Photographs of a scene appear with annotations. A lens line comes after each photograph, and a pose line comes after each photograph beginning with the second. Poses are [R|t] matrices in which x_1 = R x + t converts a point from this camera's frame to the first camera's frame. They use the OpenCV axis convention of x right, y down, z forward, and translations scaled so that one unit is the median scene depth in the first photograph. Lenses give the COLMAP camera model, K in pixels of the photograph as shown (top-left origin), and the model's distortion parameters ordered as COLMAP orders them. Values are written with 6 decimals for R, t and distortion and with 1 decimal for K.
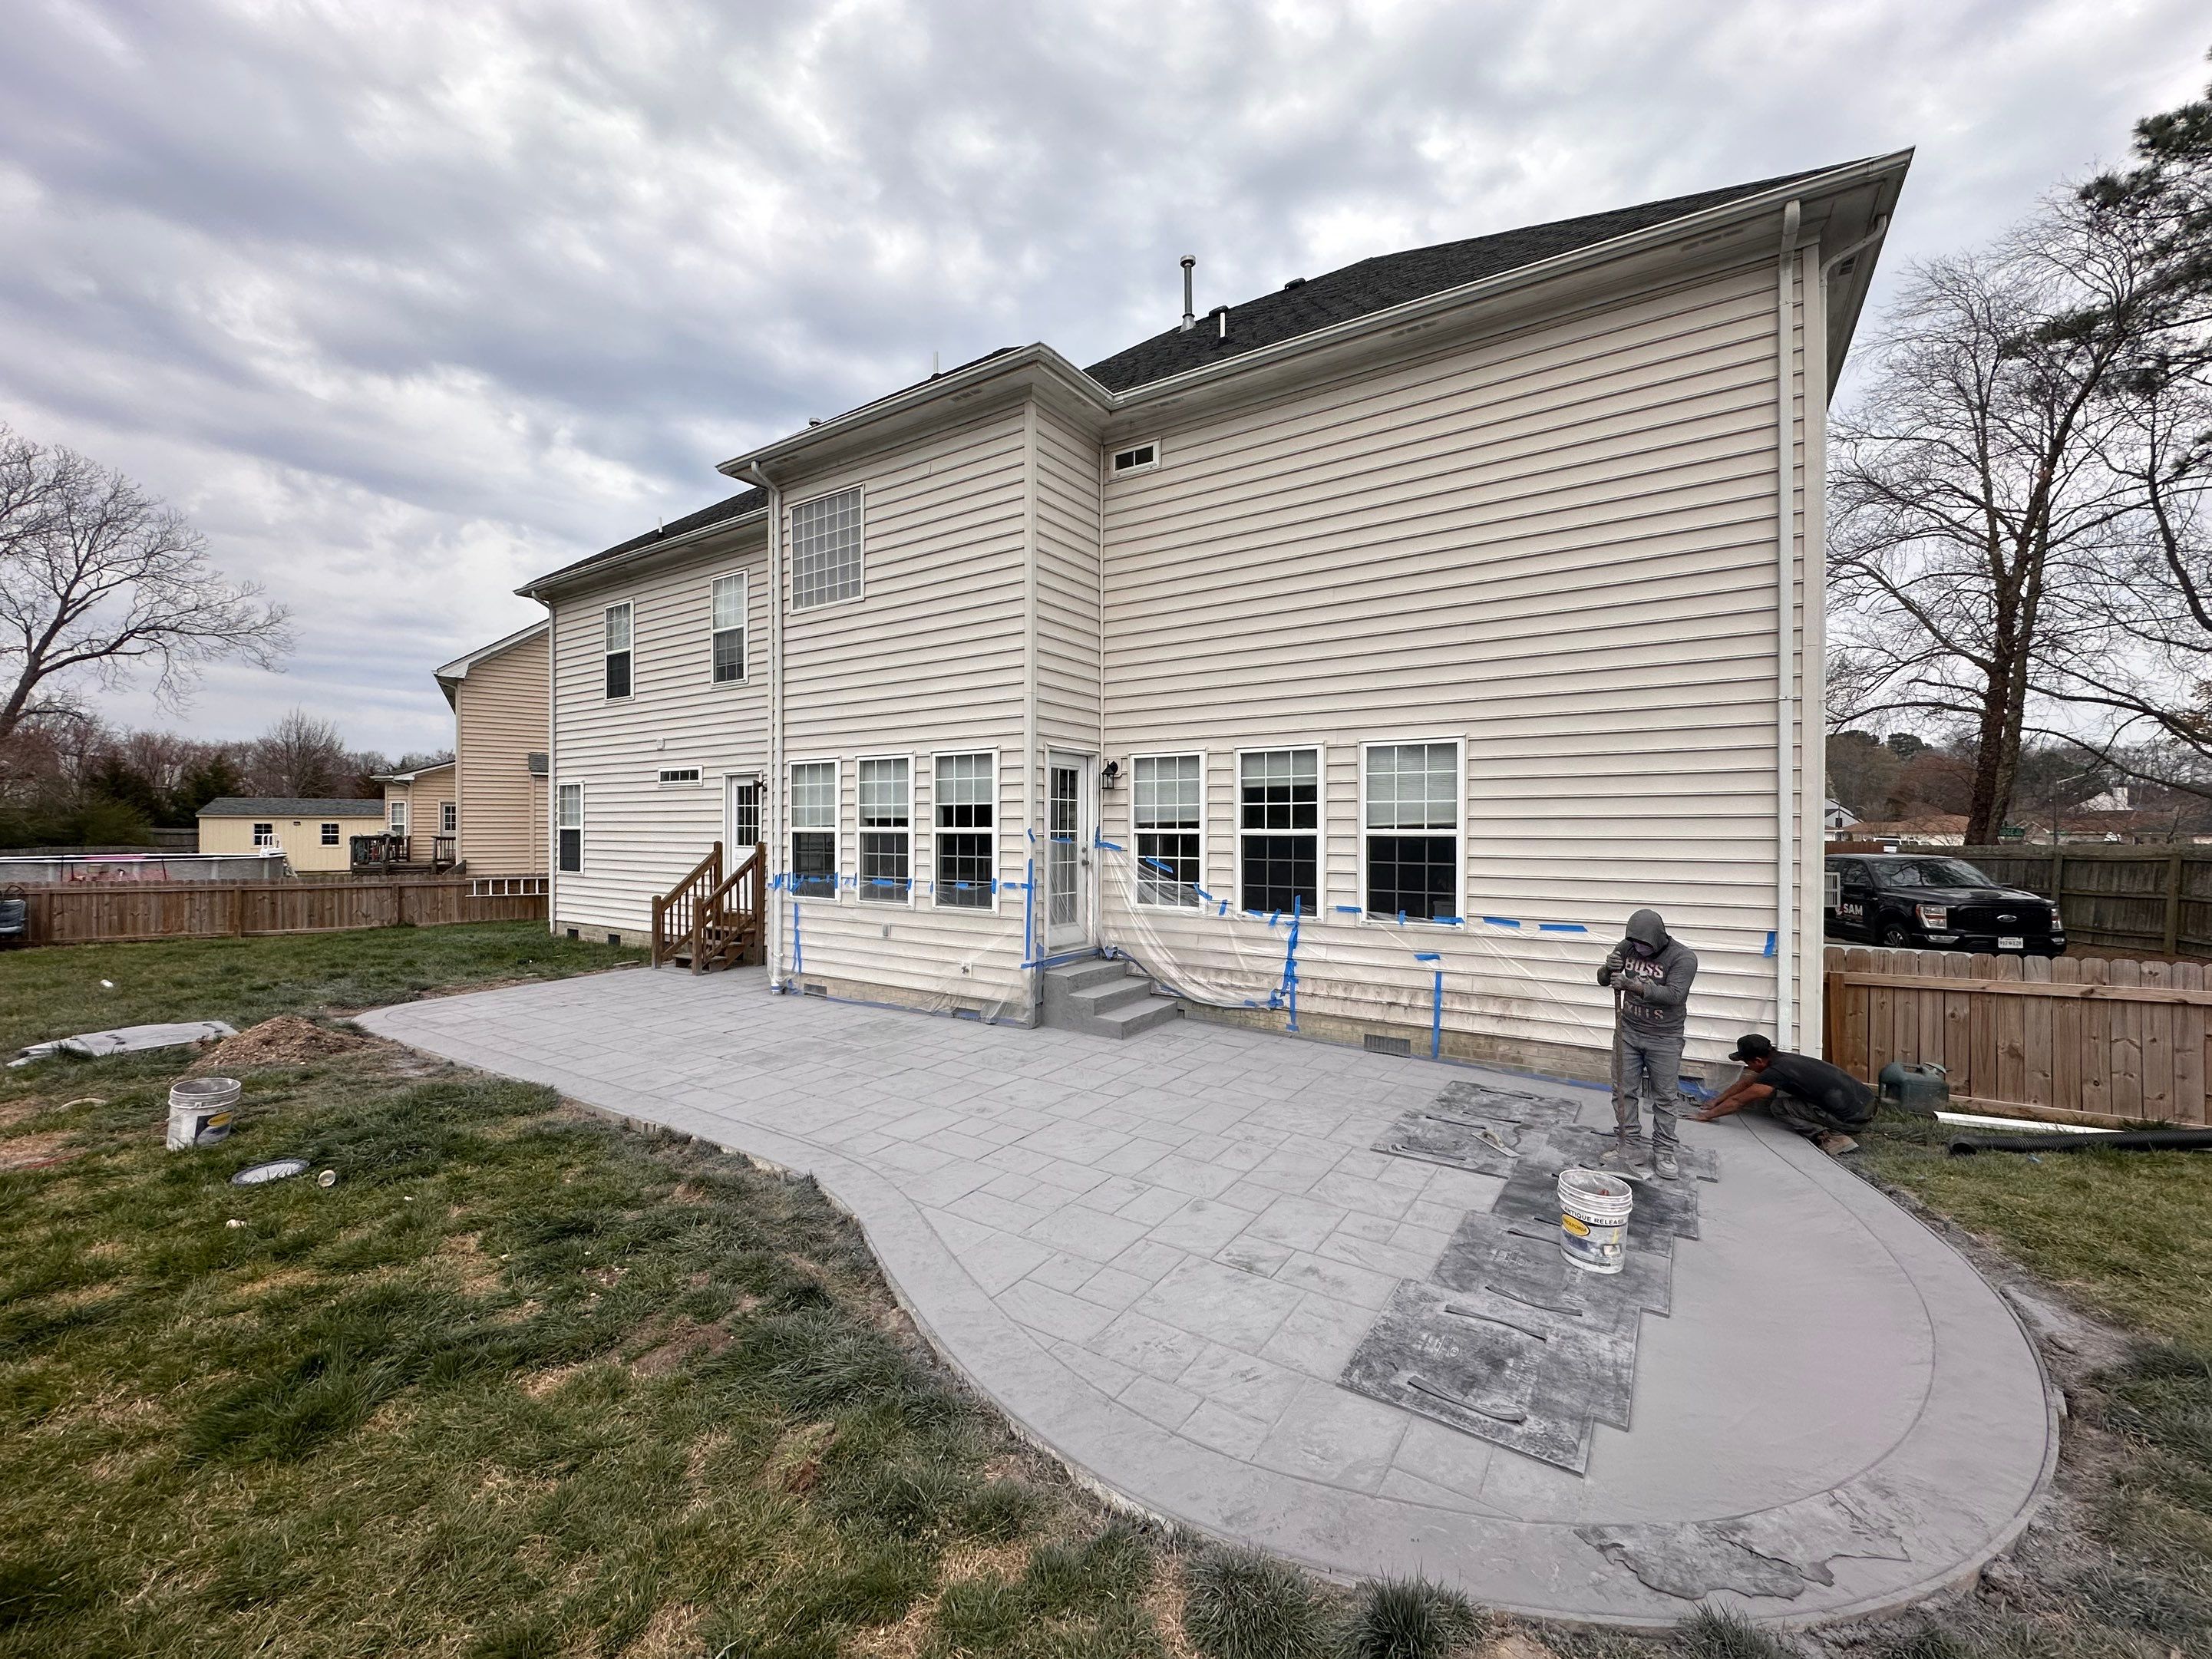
lens RADIAL K [[884.4, 0, 1106.0], [0, 884.4, 829.5], [0, 0, 1]] dist [-0.002647, -0.000467]
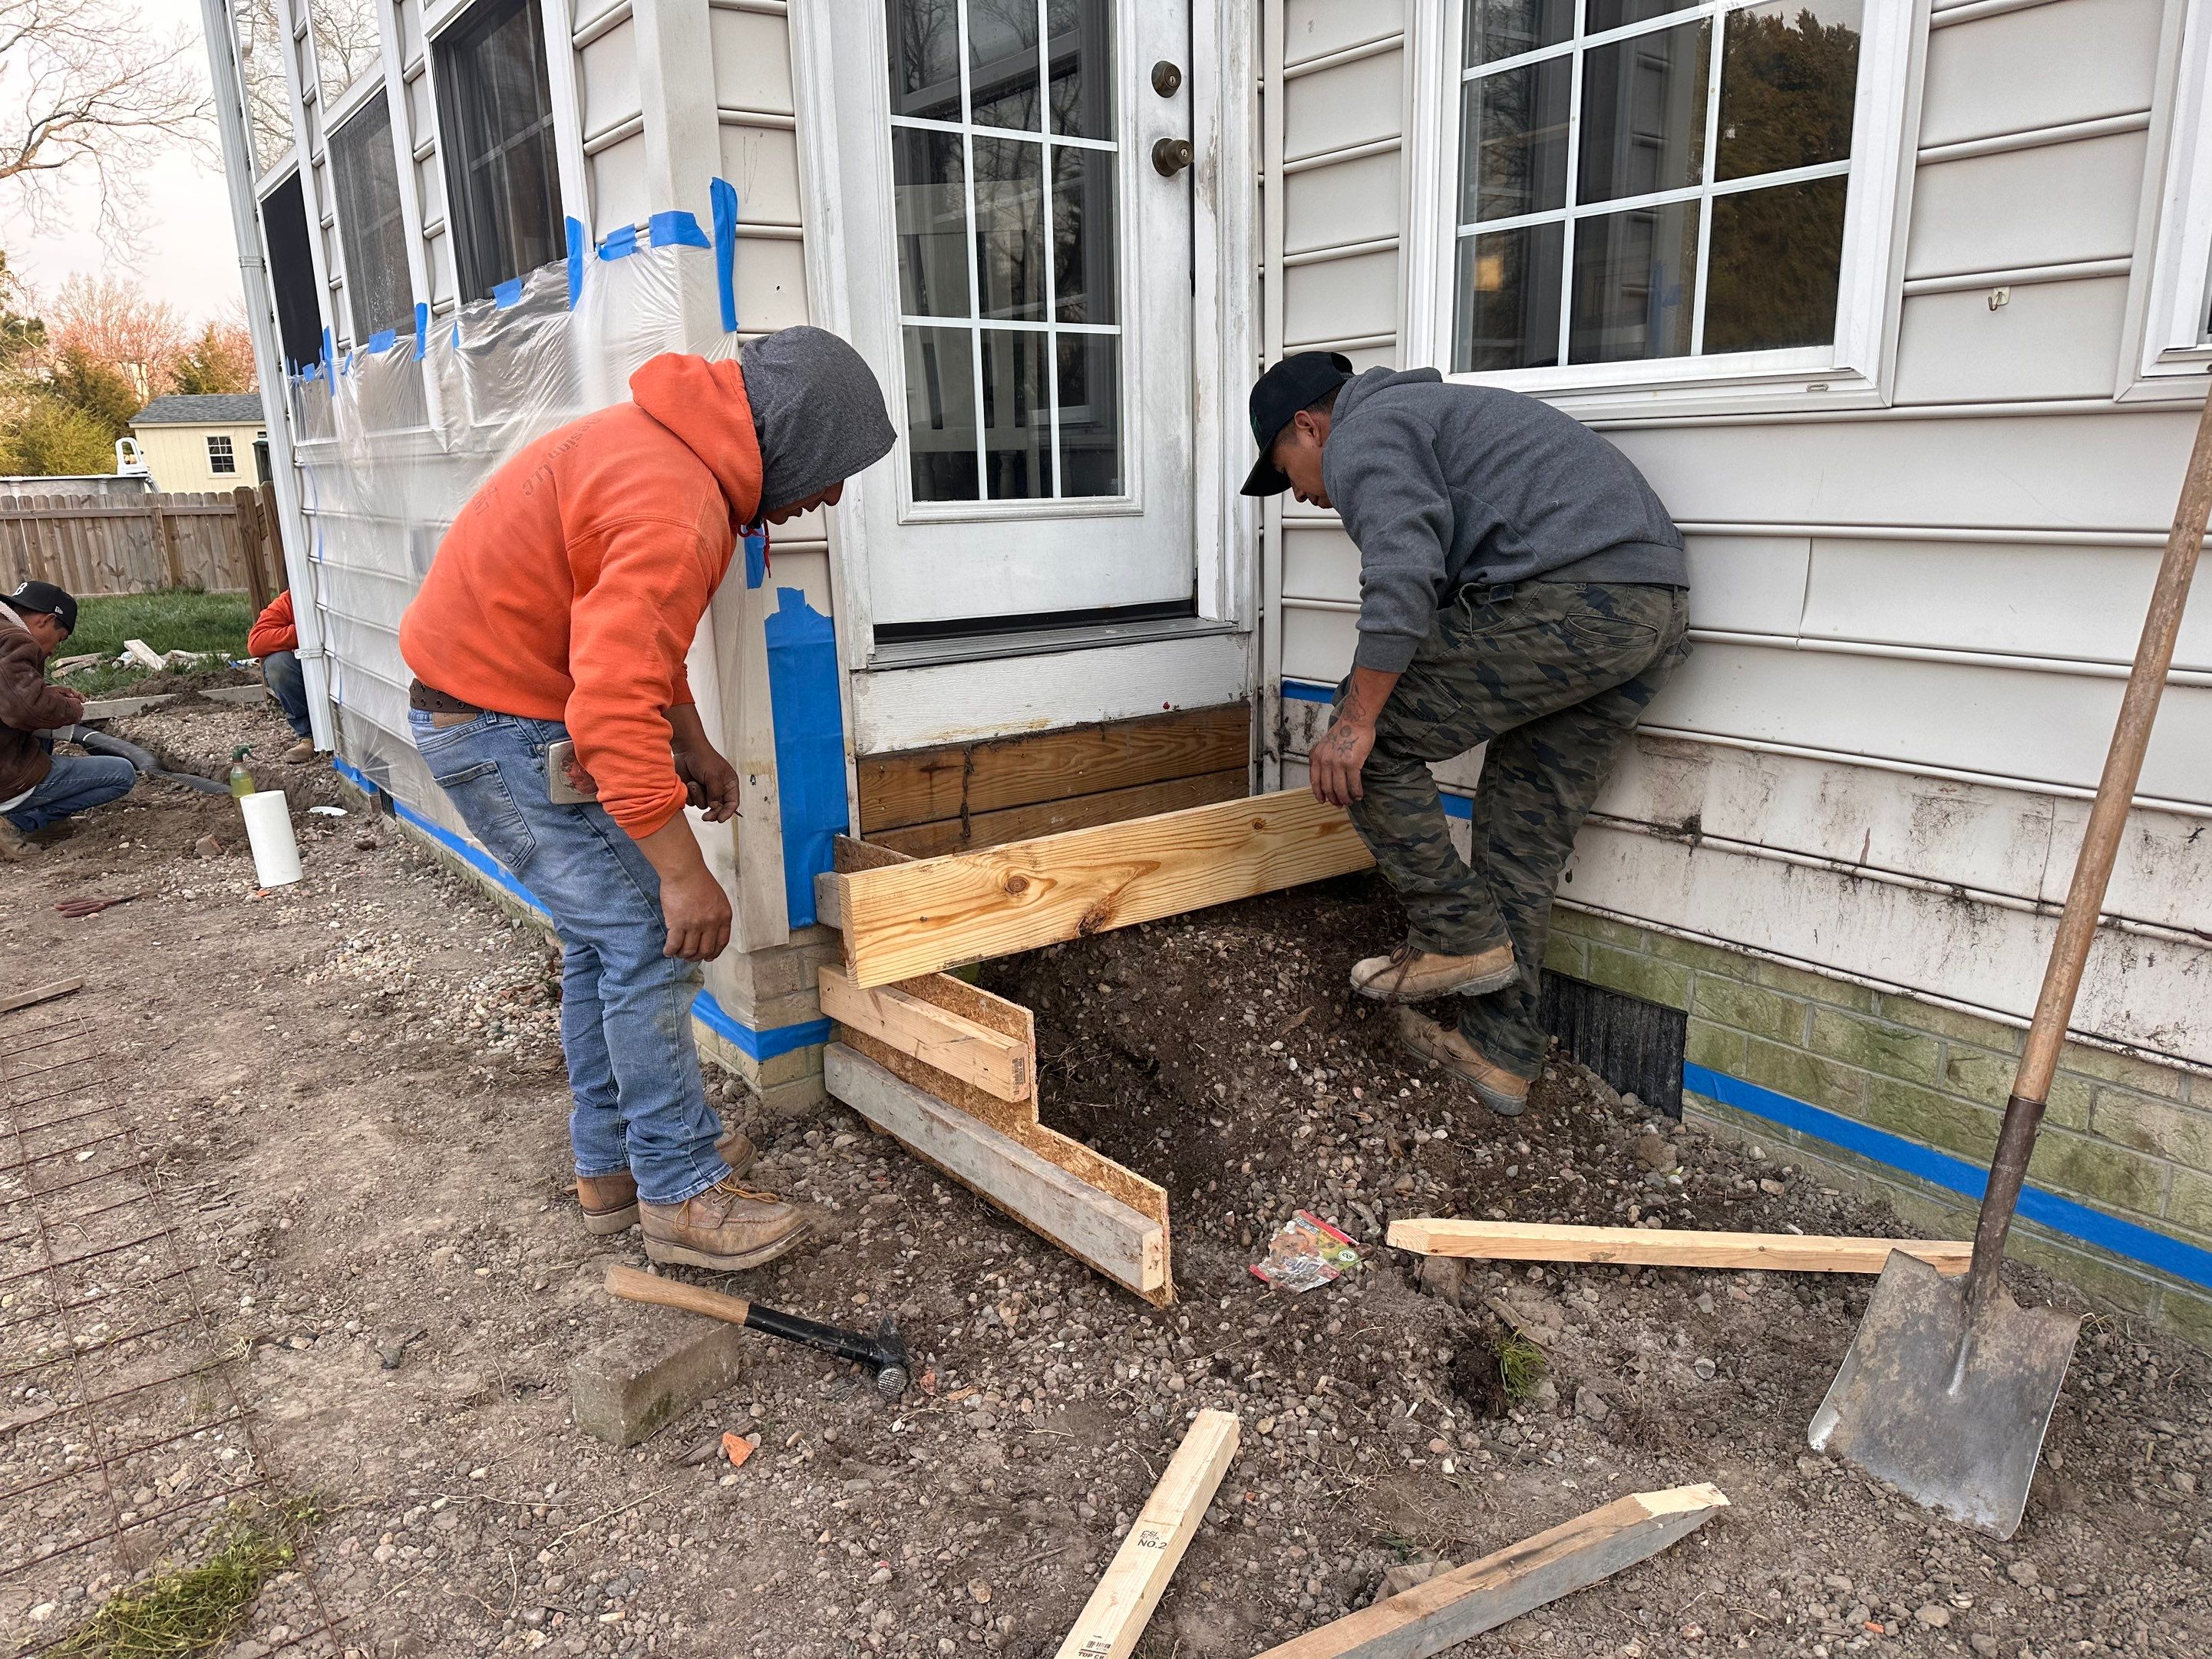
lens RADIAL K [[1552.7, 0, 1110.4], [0, 1552.7, 871.2], [0, 0, 1]] dist [0.057363, -0.076813]
pose [[0.932485, 0.067904, -0.354769, 0.089668], [0.026397, 0.966734, 0.254419, 0.099283], [0.360244, -0.246607, 0.899672, 0.689378]]
